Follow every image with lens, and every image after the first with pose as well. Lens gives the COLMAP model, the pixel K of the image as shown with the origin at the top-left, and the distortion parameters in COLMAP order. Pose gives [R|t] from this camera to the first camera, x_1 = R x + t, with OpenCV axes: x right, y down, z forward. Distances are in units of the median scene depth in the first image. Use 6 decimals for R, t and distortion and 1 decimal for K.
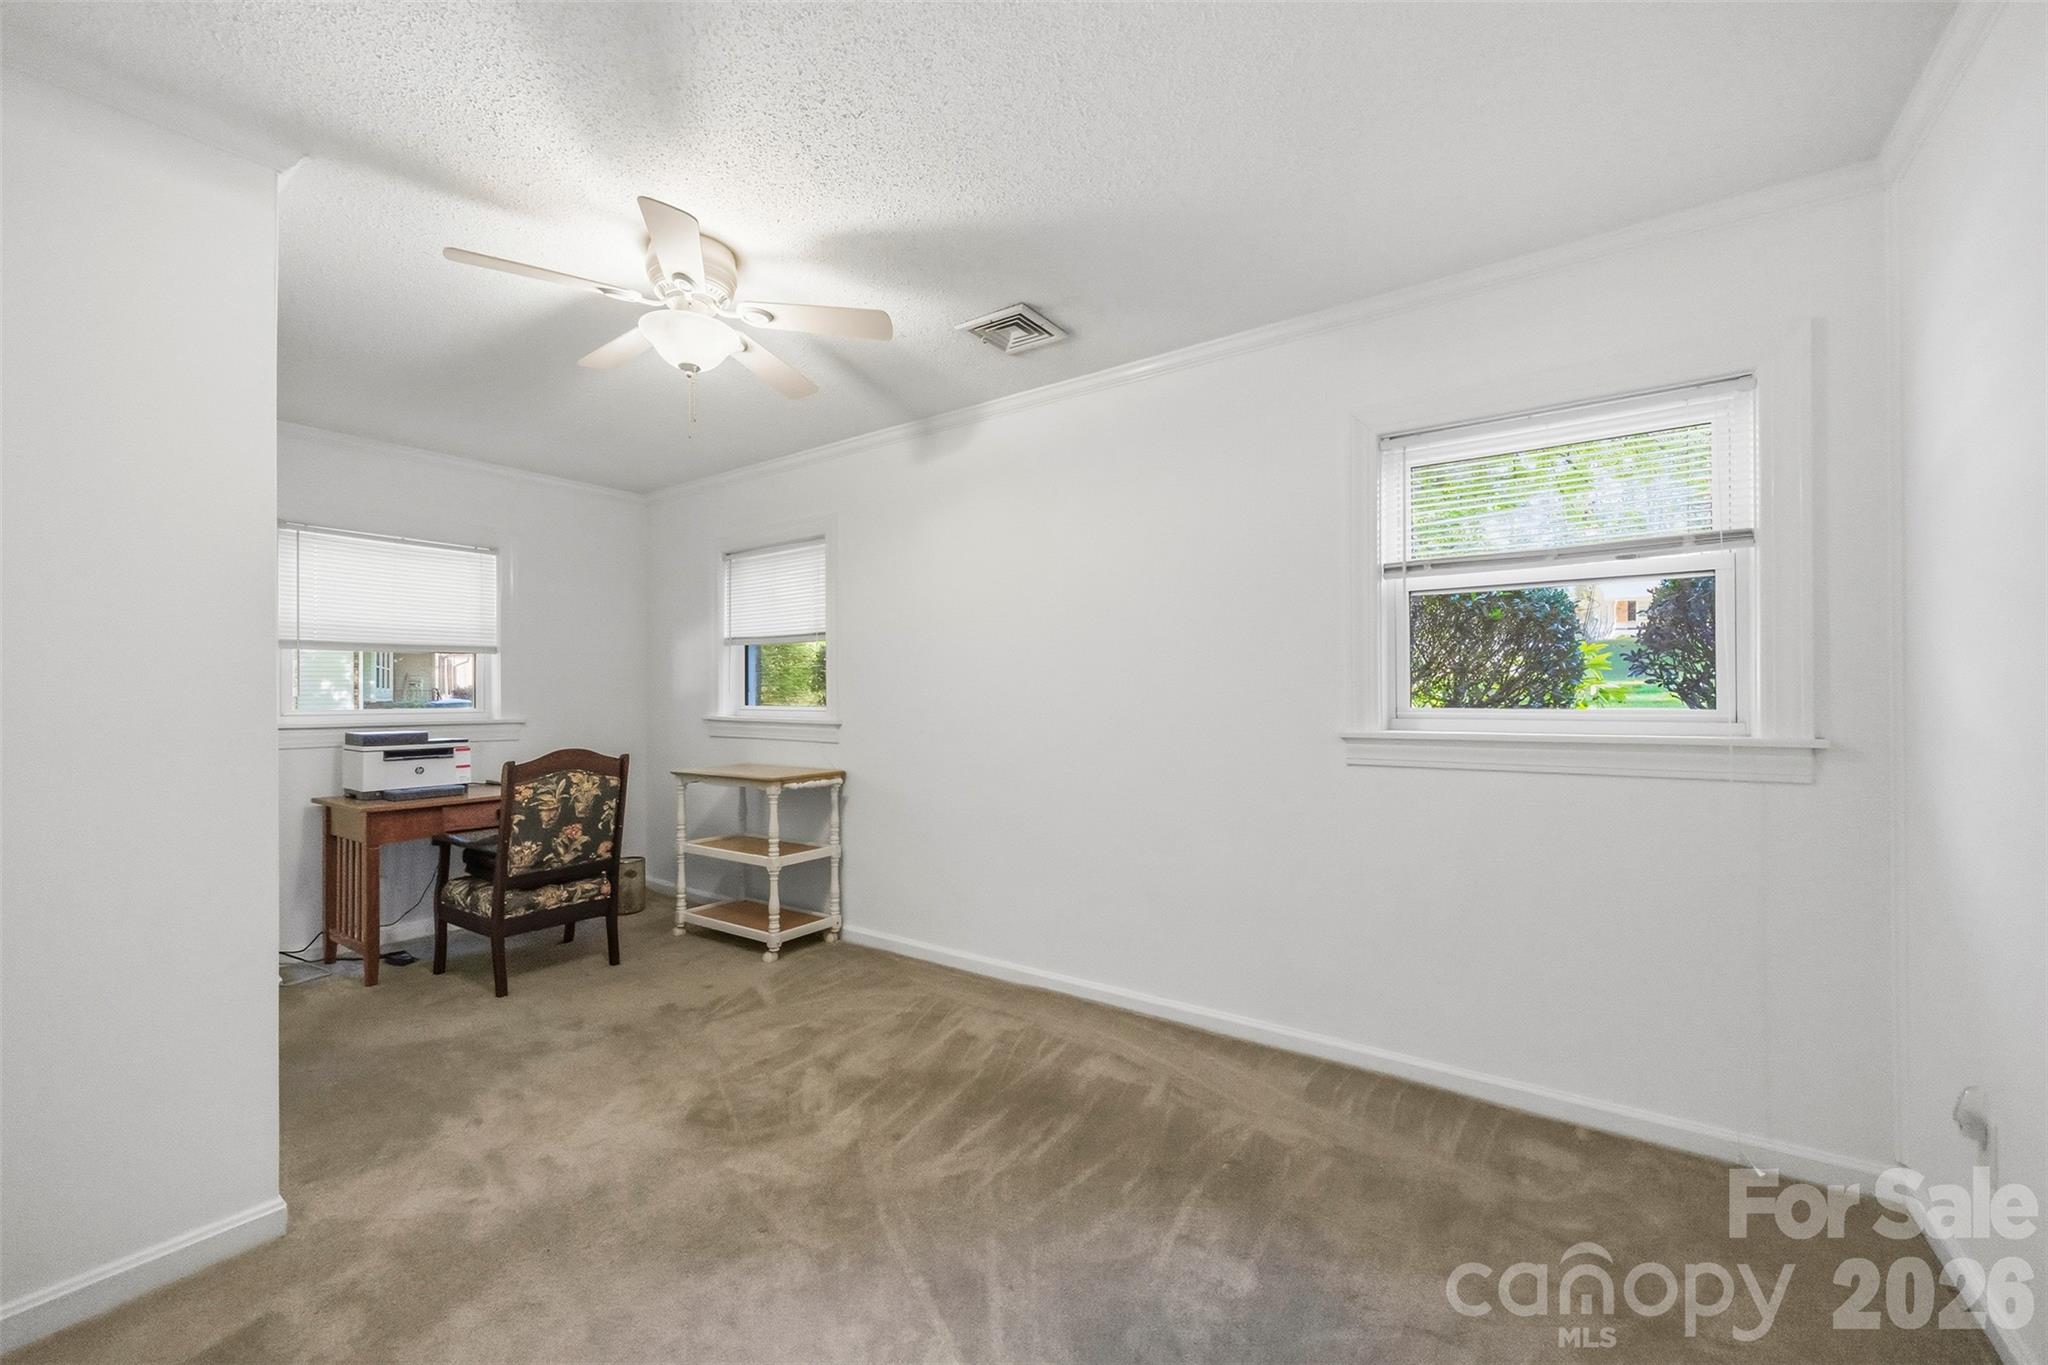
lens RADIAL K [[802.7, 0, 1024.0], [0, 802.7, 682.5], [0, 0, 1]] dist [-0.000035, 0.000065]
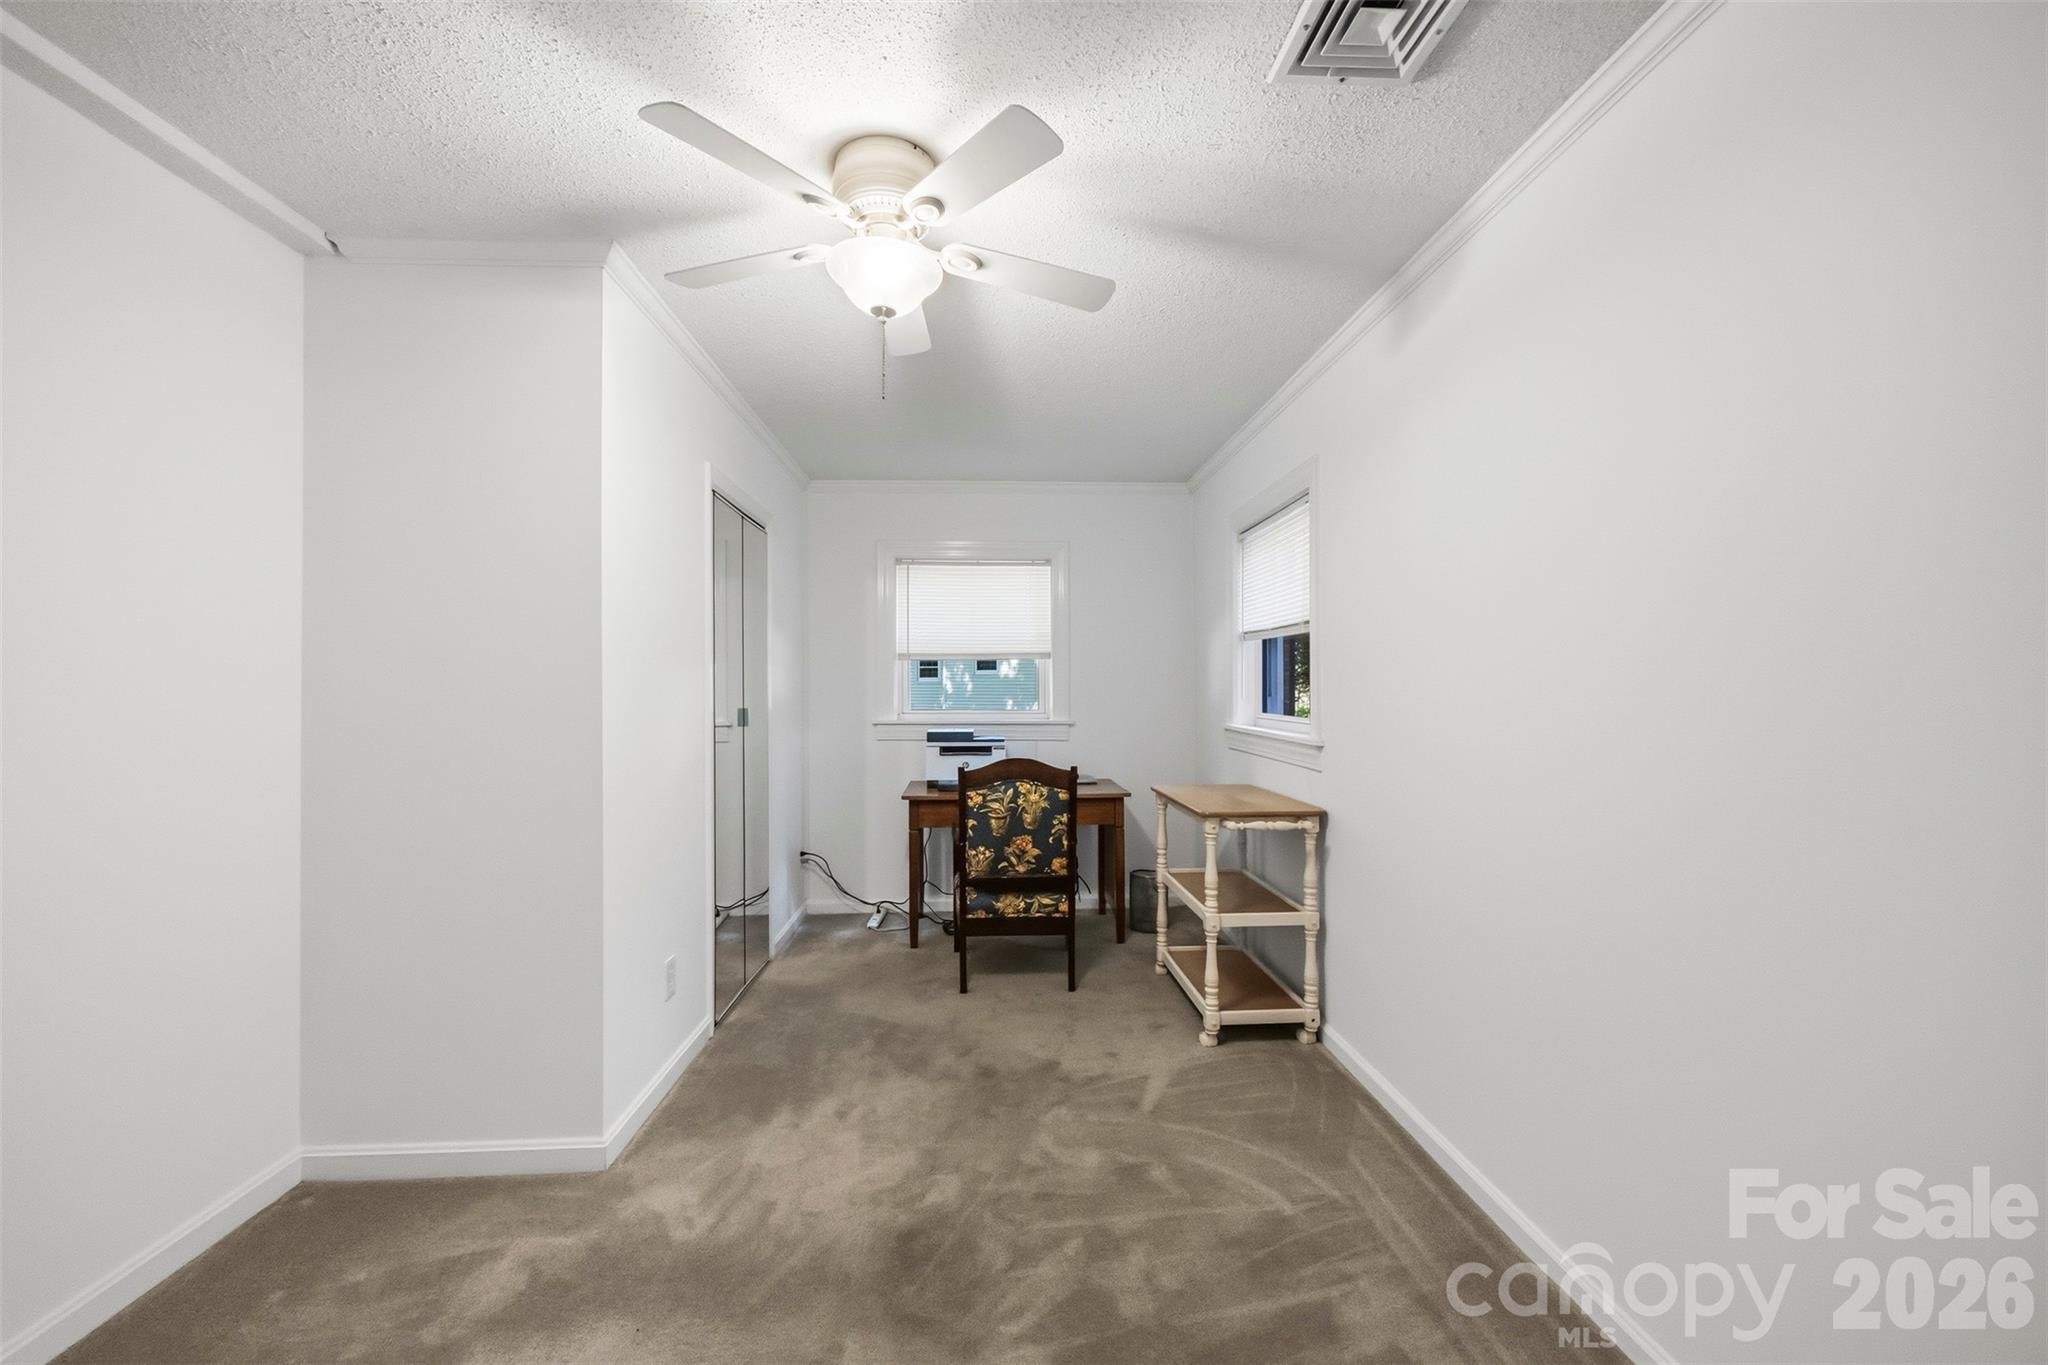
lens RADIAL K [[799.2, 0, 1024.0], [0, 799.2, 682.5], [0, 0, 1]] dist [0.000843, 0.000038]
pose [[0.619163, -0.000981, -0.785262, 0.198994], [0.009277, 0.999939, 0.006066, -0.014361], [0.785207, -0.011041, 0.619134, 0.401391]]
